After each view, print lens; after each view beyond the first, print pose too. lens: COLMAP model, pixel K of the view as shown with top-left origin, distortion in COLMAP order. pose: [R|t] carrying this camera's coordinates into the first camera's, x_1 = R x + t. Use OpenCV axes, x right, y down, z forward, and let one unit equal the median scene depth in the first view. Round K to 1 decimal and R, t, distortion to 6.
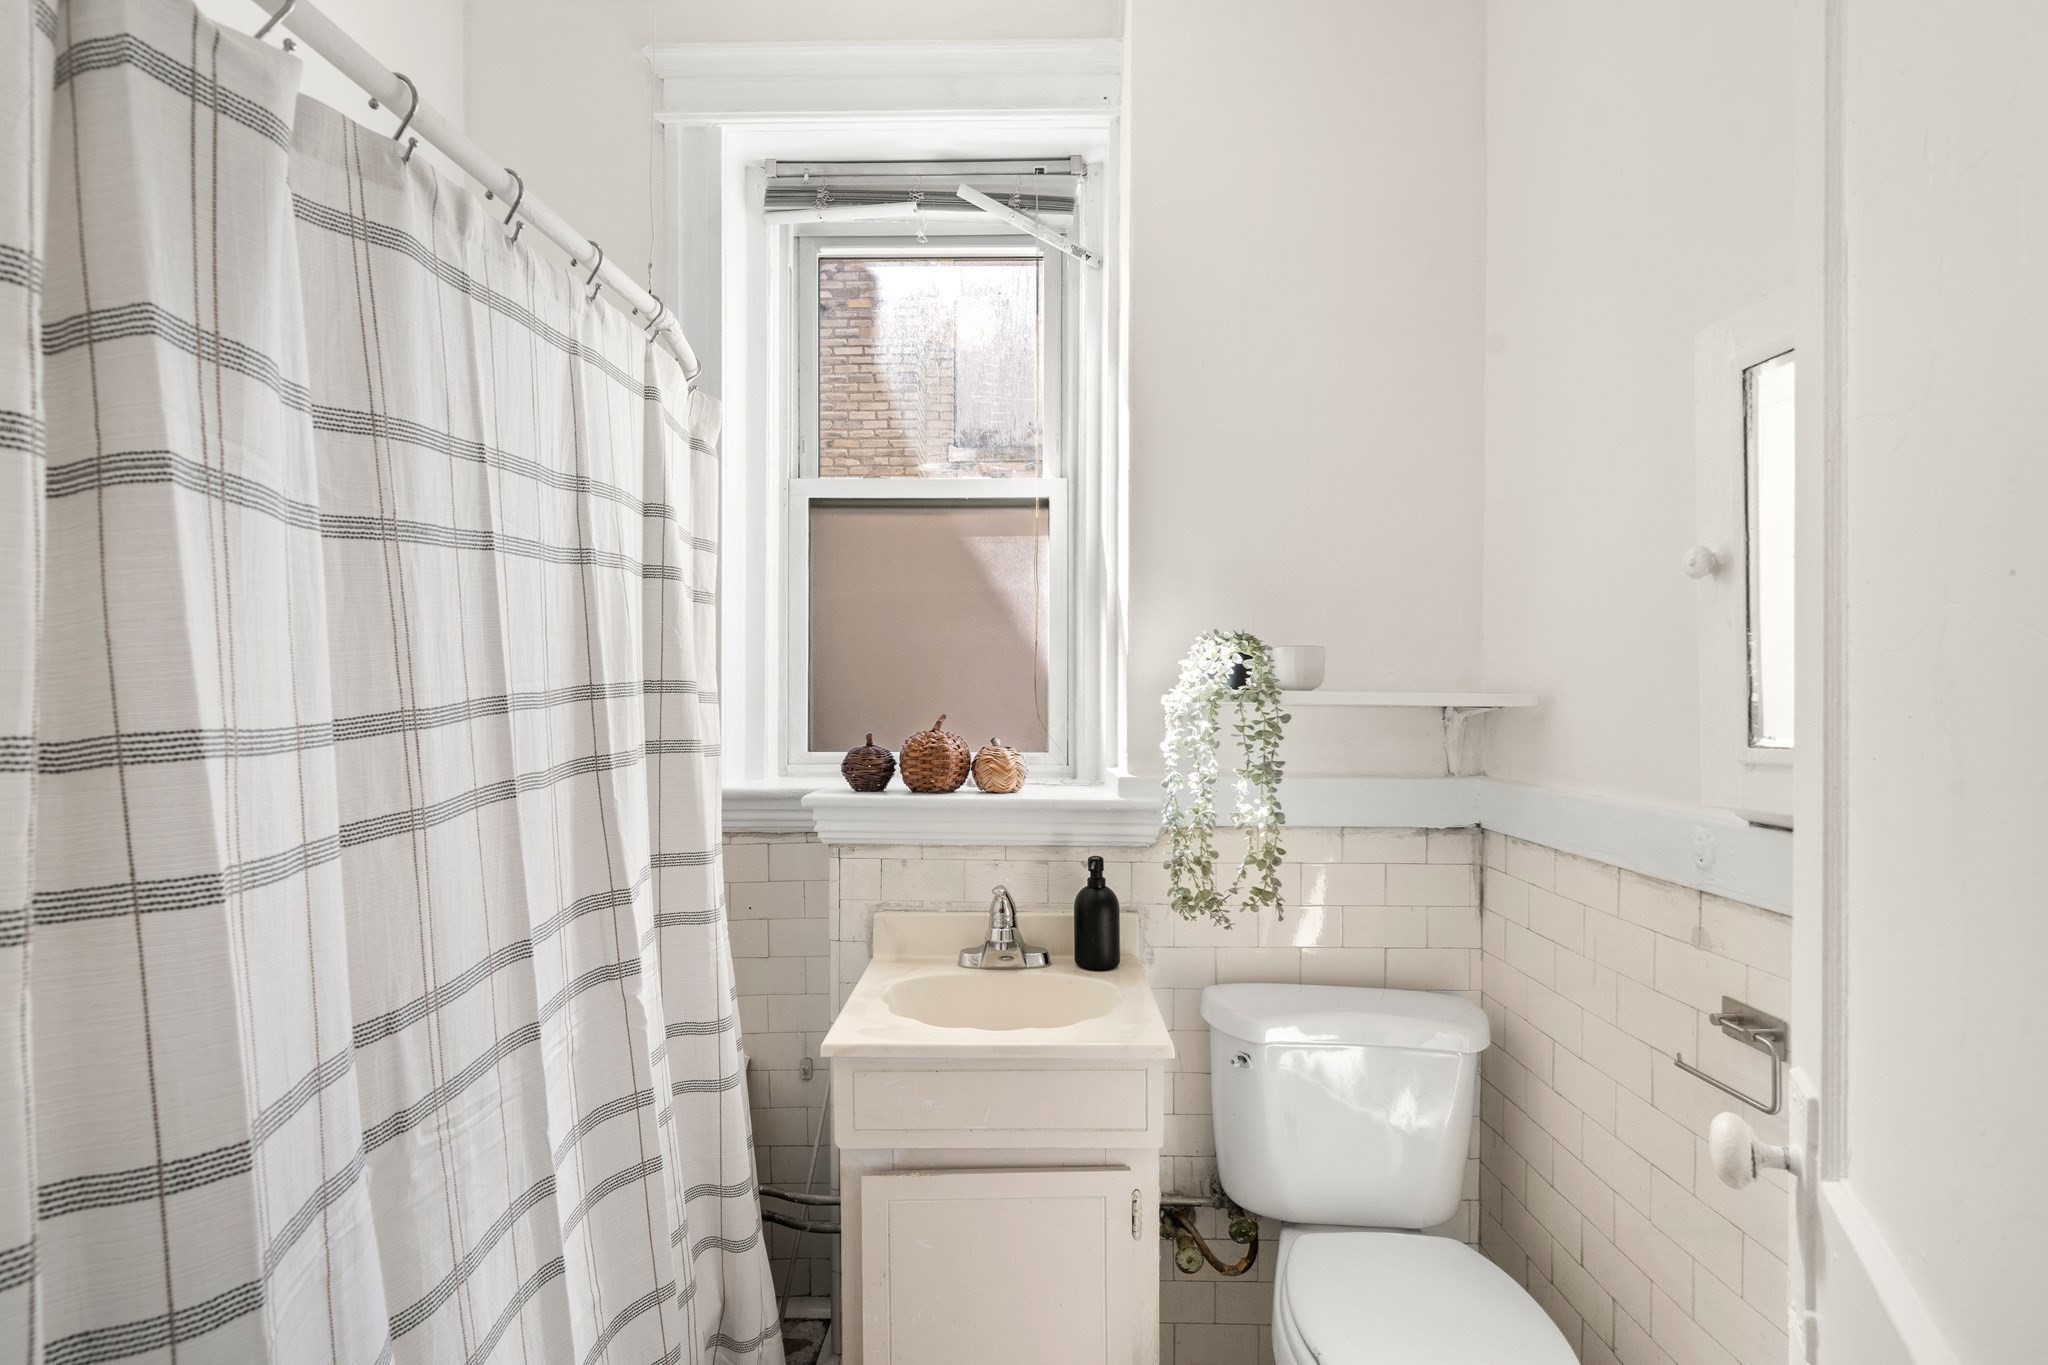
lens RADIAL K [[897.6, 0, 1016.1], [0, 897.6, 661.7], [0, 0, 1]] dist [-0.000522, -0.000108]
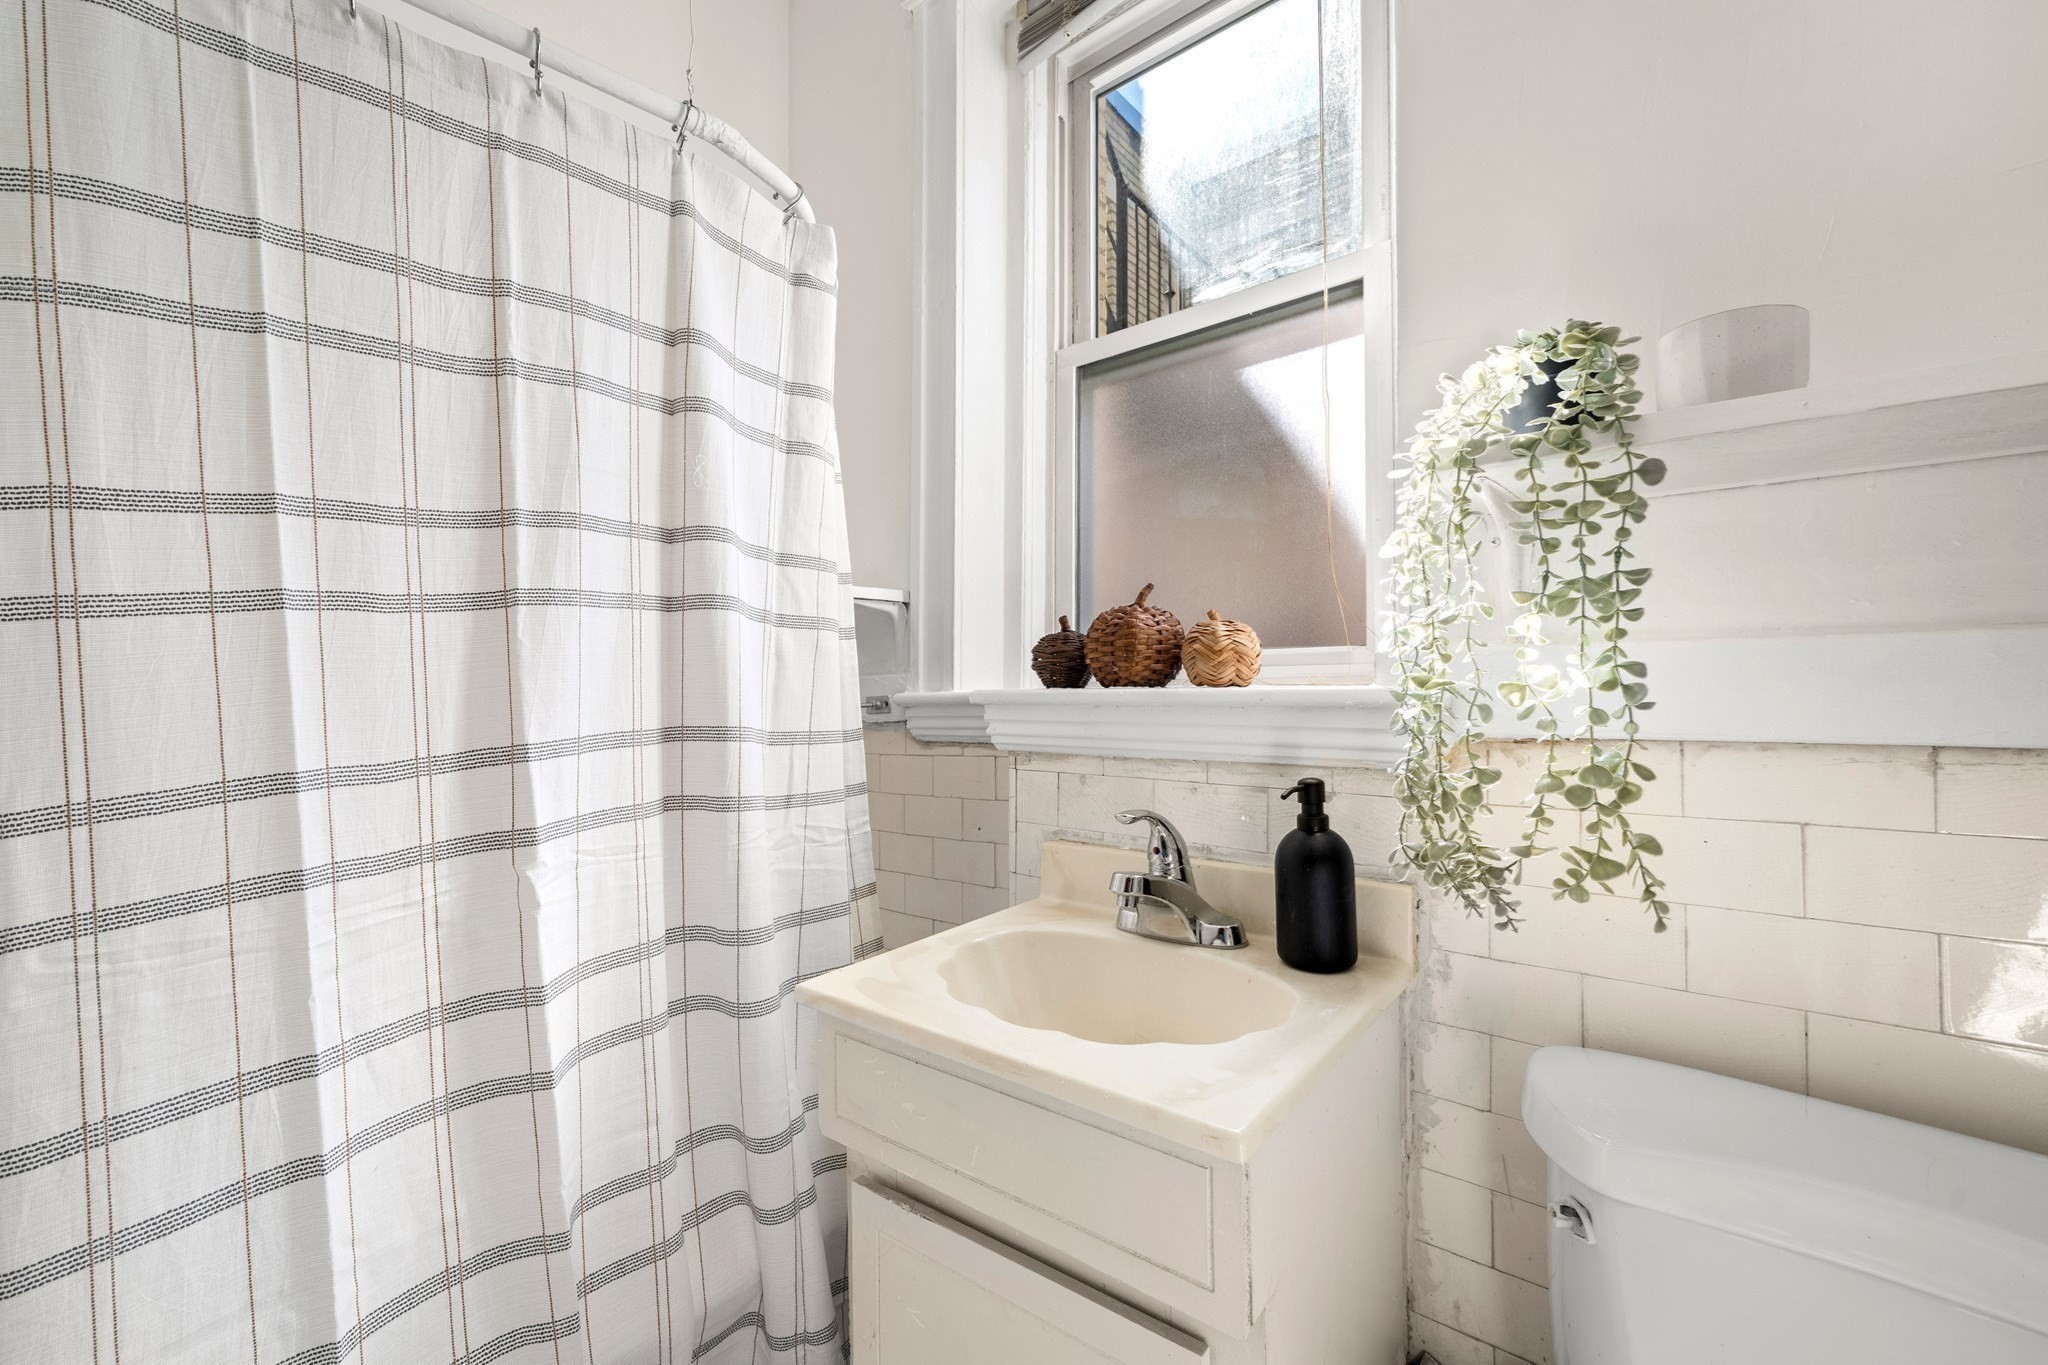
lens RADIAL K [[834.3, 0, 1022.3], [0, 834.3, 654.1], [0, 0, 1]] dist [-0.002988, -0.000586]
pose [[0.786849, -0.039929, -0.615852, 0.305031], [0.044655, 0.998973, -0.007715, 0.141537], [0.615528, -0.021430, 0.787824, 0.488369]]
